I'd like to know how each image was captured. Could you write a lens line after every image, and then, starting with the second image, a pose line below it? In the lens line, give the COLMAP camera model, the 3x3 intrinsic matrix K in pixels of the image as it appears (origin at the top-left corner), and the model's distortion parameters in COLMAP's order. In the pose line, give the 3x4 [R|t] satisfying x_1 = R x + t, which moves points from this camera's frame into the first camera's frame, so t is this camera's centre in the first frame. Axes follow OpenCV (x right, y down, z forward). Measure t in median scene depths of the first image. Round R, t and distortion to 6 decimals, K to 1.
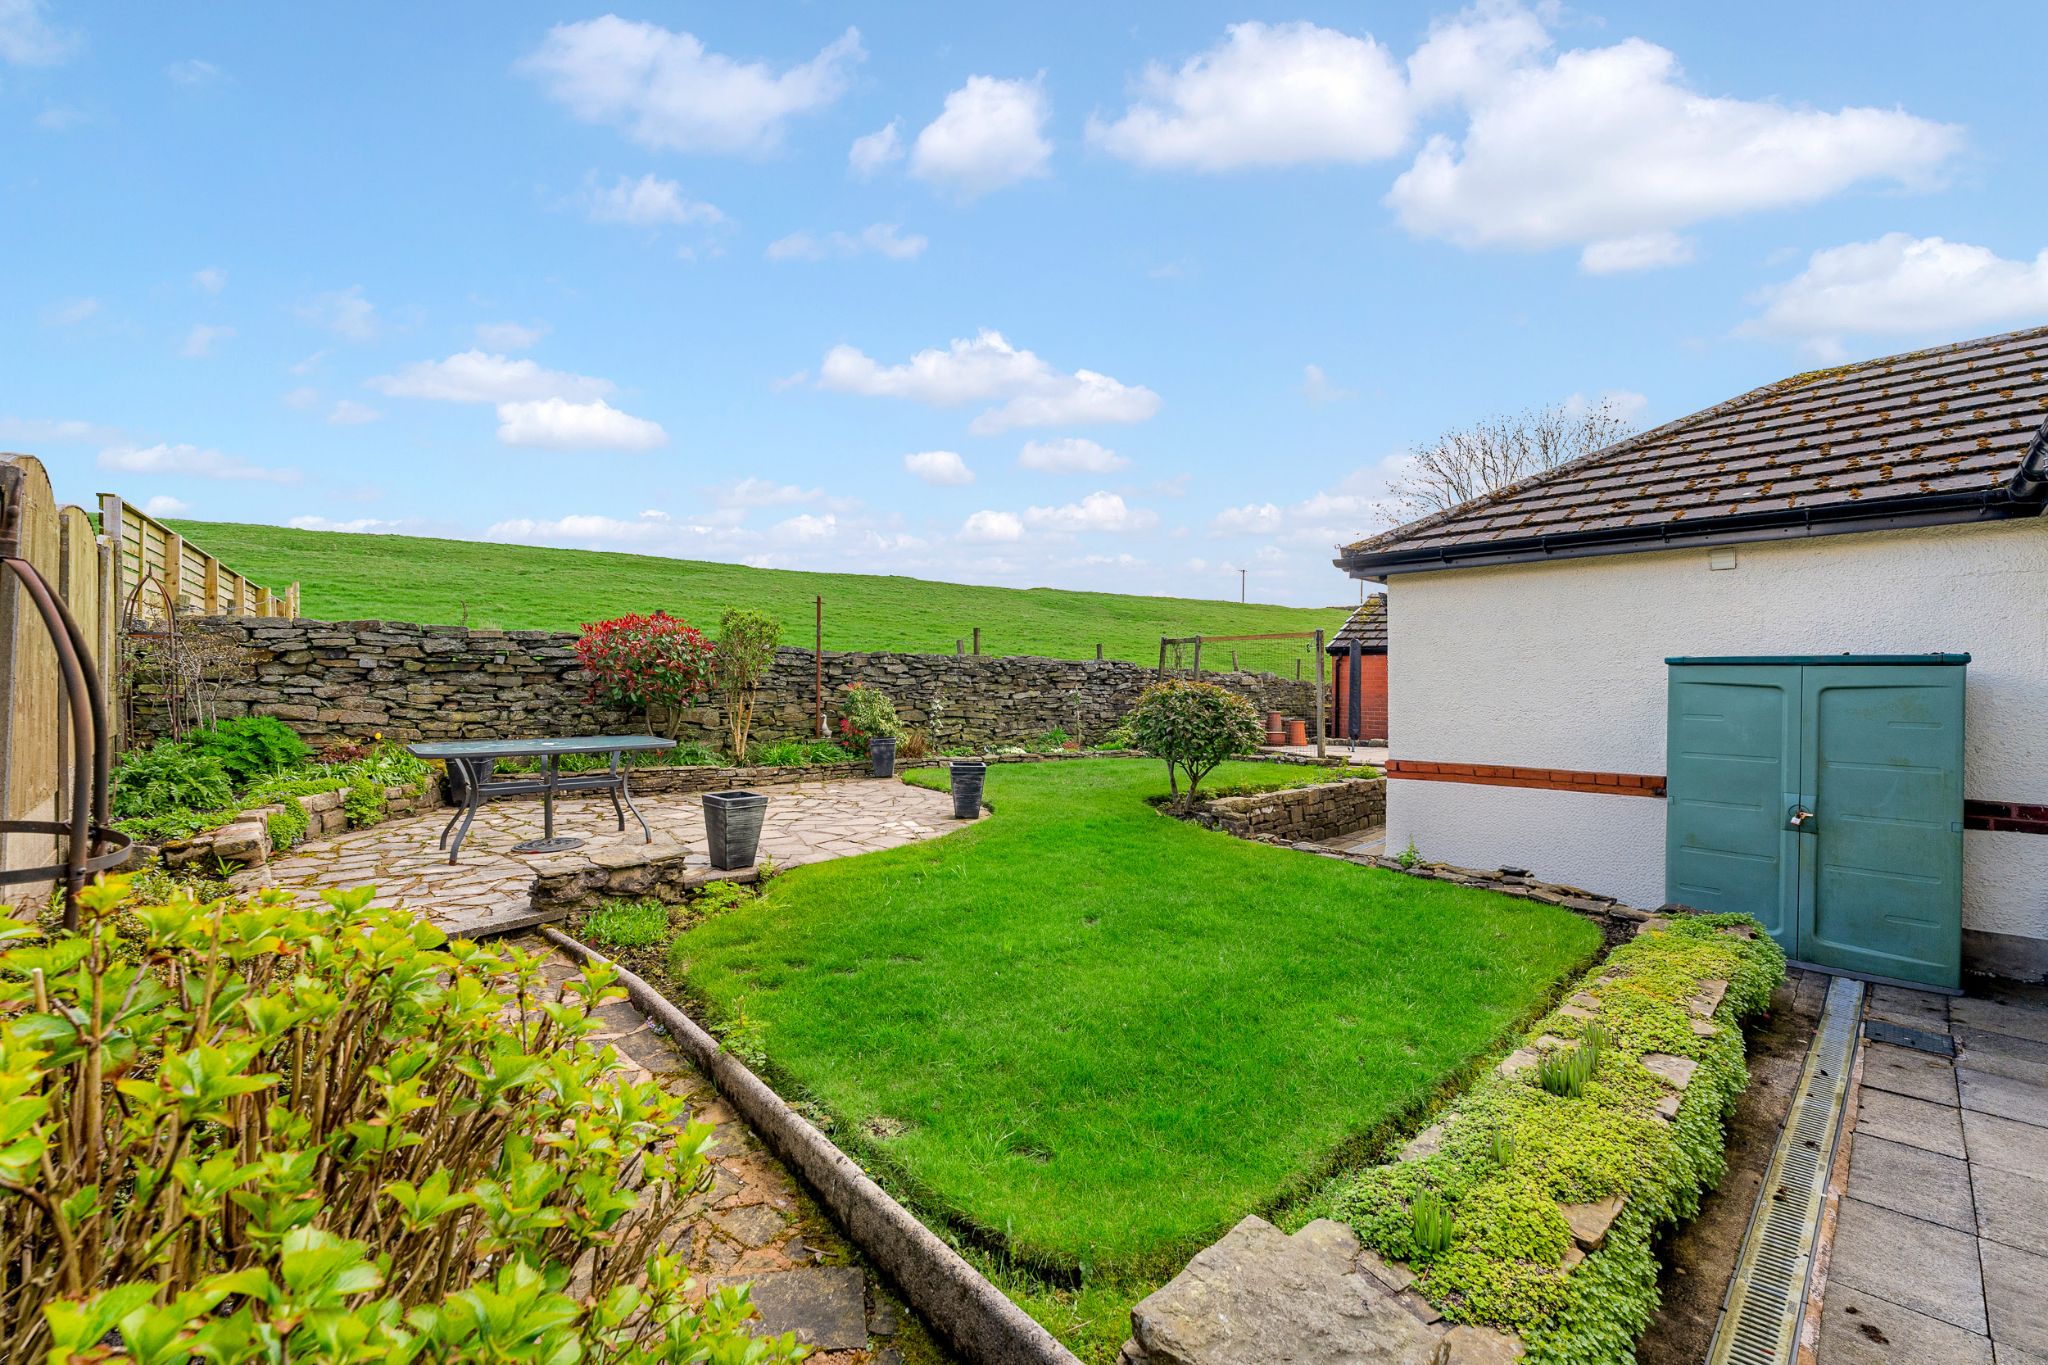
lens RADIAL K [[826.5, 0, 1026.7], [0, 826.5, 692.2], [0, 0, 1]] dist [0.000377, -0.000041]
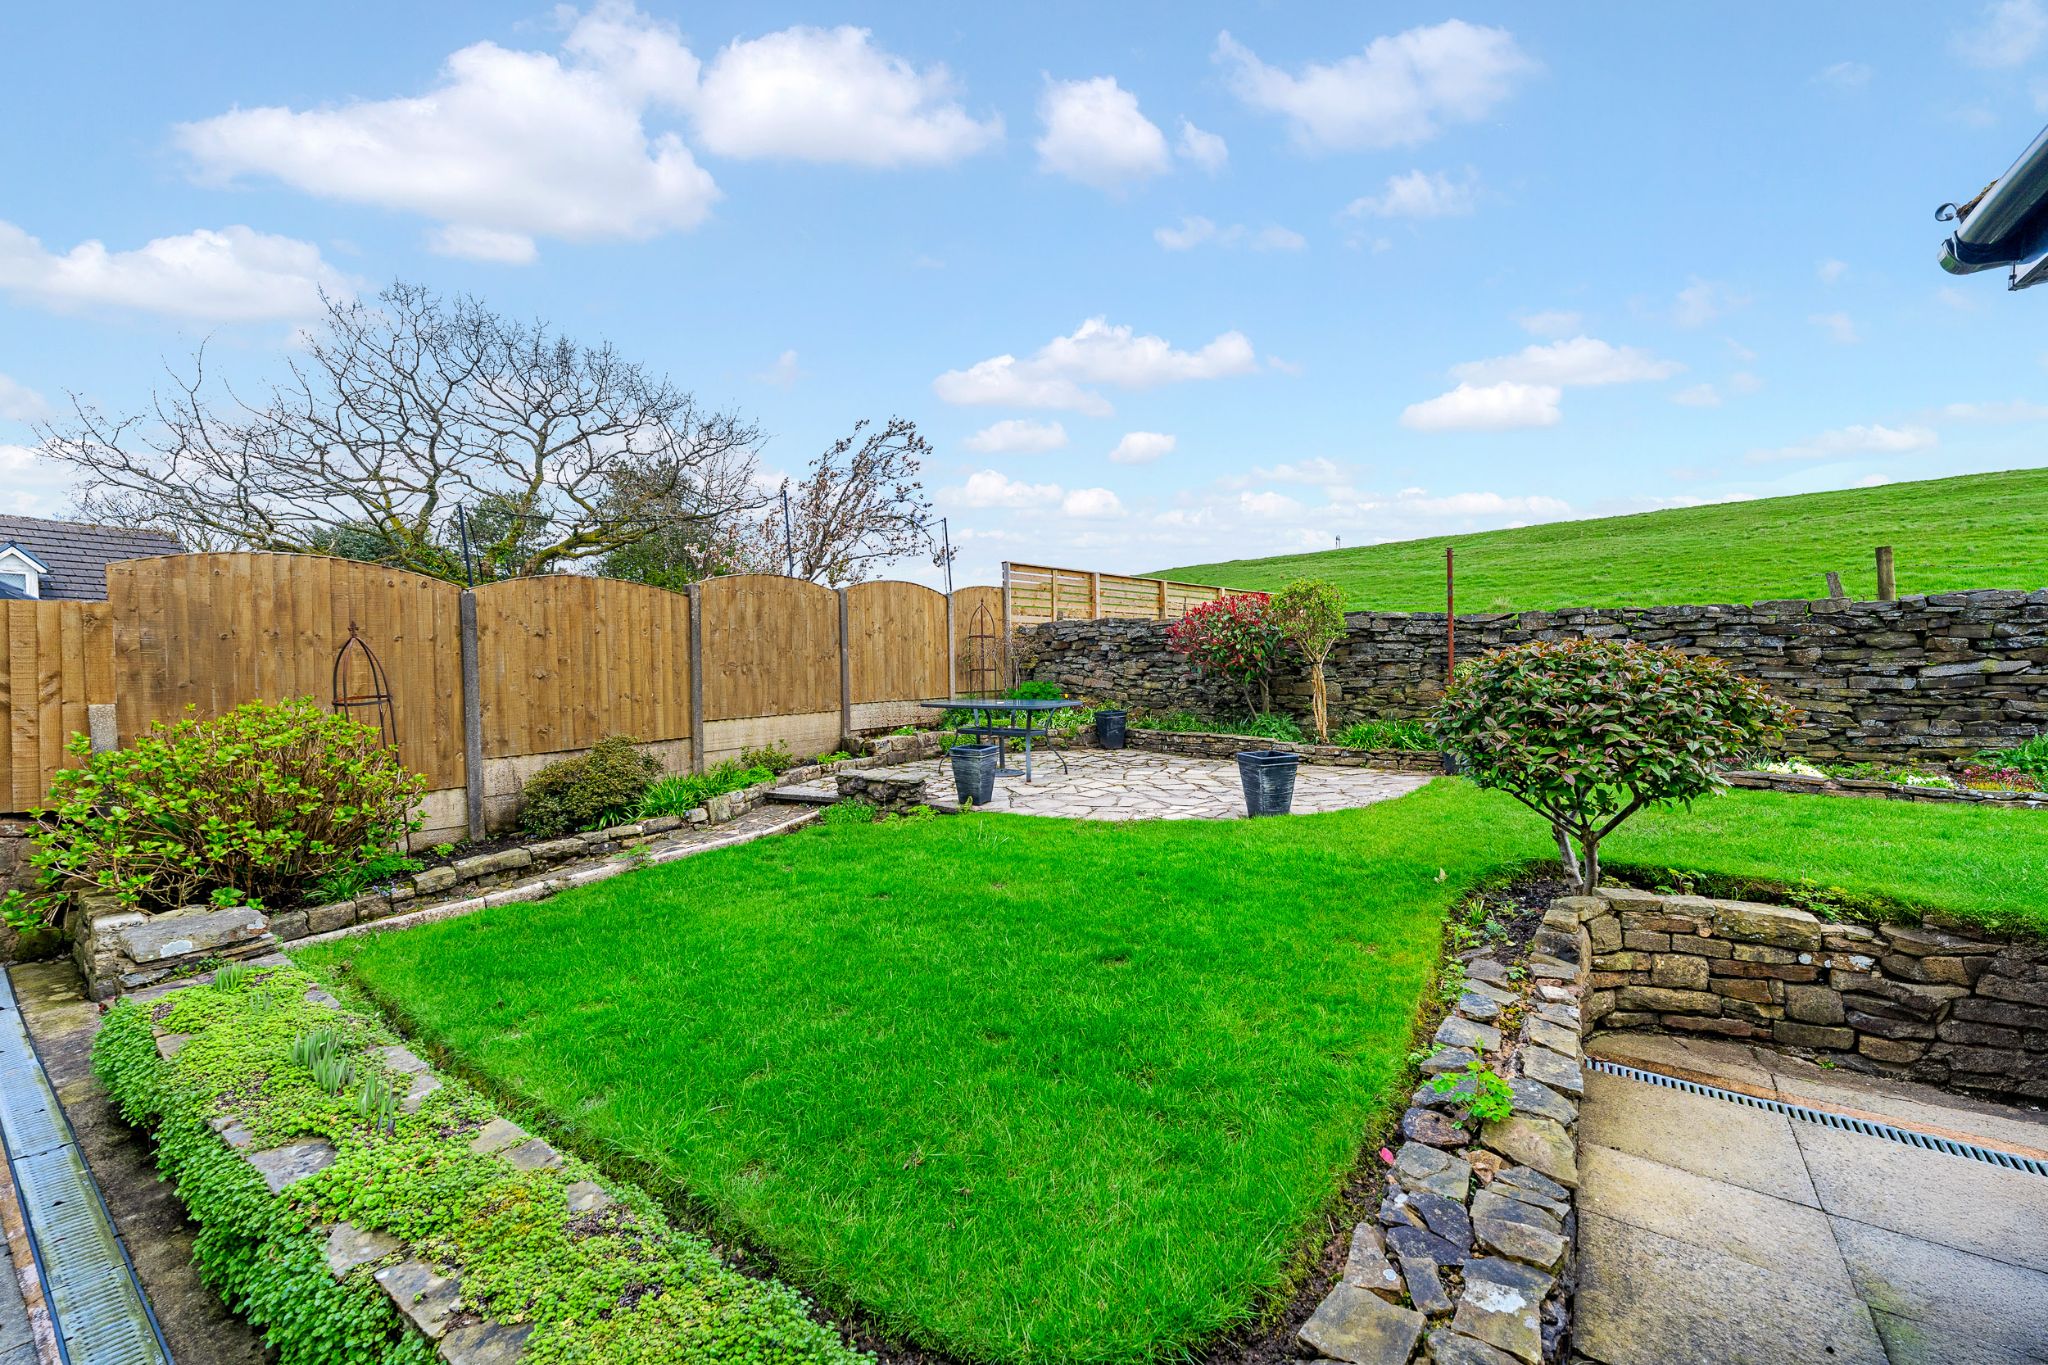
lens RADIAL K [[826.5, 0, 1028.0], [0, 826.5, 676.6], [0, 0, 1]] dist [0.000377, -0.000041]
pose [[0.200040, 0.004502, -0.979777, 0.573082], [-0.000965, 0.999990, 0.004398, 0.009652], [0.979787, 0.000065, 0.200042, 0.523309]]
